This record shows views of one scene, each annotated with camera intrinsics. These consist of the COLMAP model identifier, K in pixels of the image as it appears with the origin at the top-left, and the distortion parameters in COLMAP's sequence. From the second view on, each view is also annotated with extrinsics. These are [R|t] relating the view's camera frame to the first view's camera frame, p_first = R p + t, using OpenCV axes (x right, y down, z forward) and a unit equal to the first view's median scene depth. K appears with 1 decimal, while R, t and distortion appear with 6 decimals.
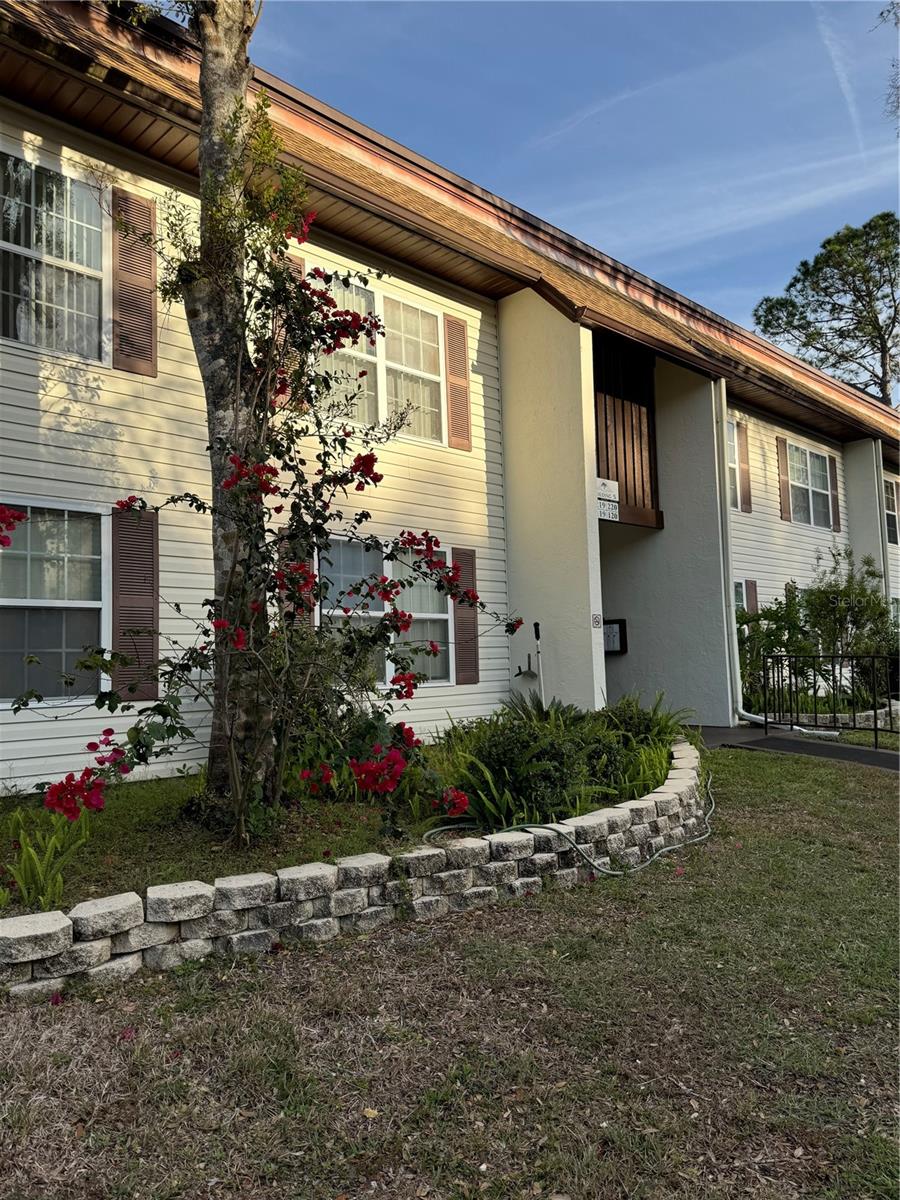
lens RADIAL K [[846.9, 0, 444.3], [0, 846.9, 604.9], [0, 0, 1]] dist [0.050276, -0.056455]
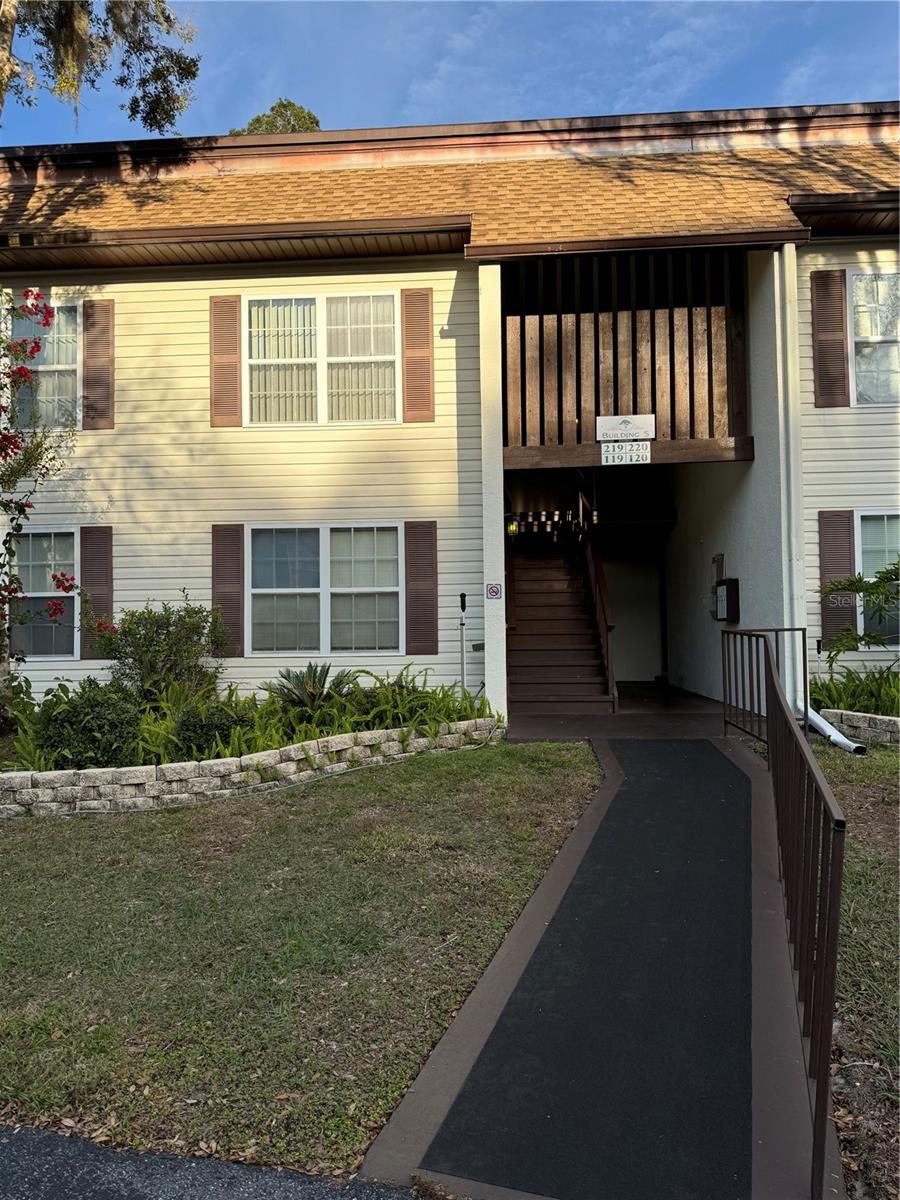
lens RADIAL K [[846.9, 0, 459.9], [0, 846.9, 598.1], [0, 0, 1]] dist [0.050276, -0.056455]
pose [[0.673825, -0.010183, -0.738821, 1.127157], [0.051142, 0.998150, 0.032886, -0.007300], [0.737119, -0.059944, 0.673099, 0.487032]]
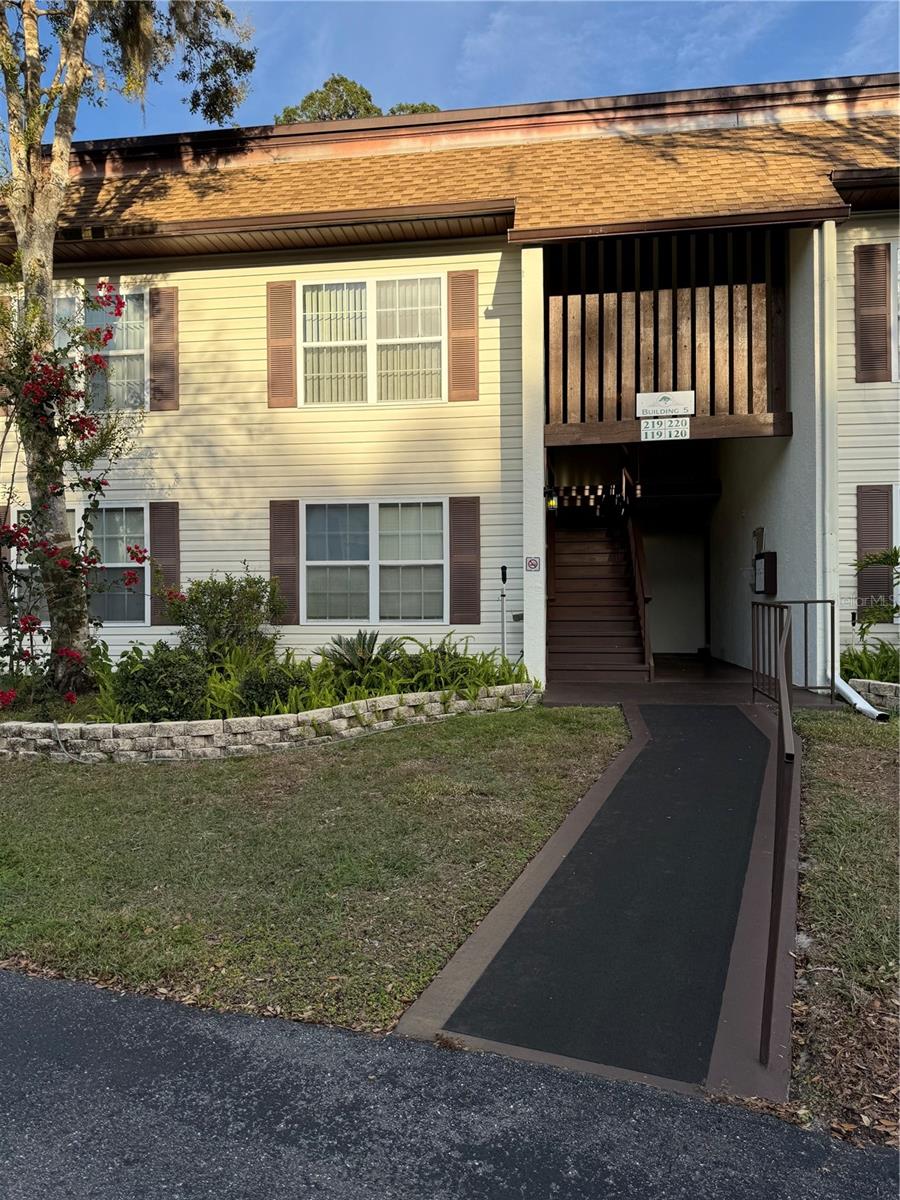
lens RADIAL K [[846.9, 0, 452.3], [0, 846.9, 600.5], [0, 0, 1]] dist [0.050276, -0.056455]
pose [[0.621071, 0.019859, -0.783503, 1.188036], [0.049194, 0.996720, 0.064259, -0.007594], [0.782209, -0.078453, 0.618057, 0.452675]]
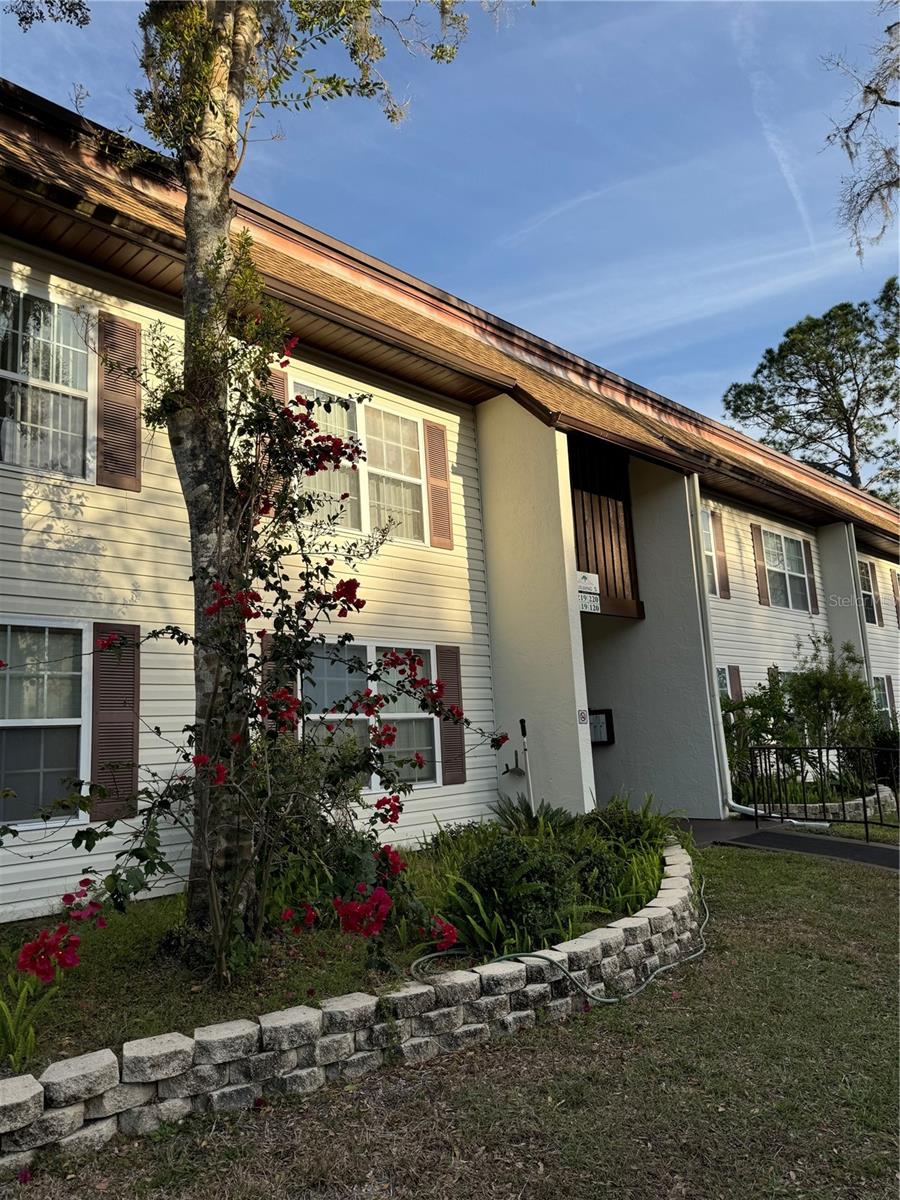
lens RADIAL K [[846.9, 0, 446.4], [0, 846.9, 608.6], [0, 0, 1]] dist [0.050276, -0.056455]
pose [[0.999596, -0.018949, 0.021200, 0.001669], [0.020727, 0.995985, -0.087089, -0.034798], [-0.019465, 0.087493, 0.995975, -0.002073]]
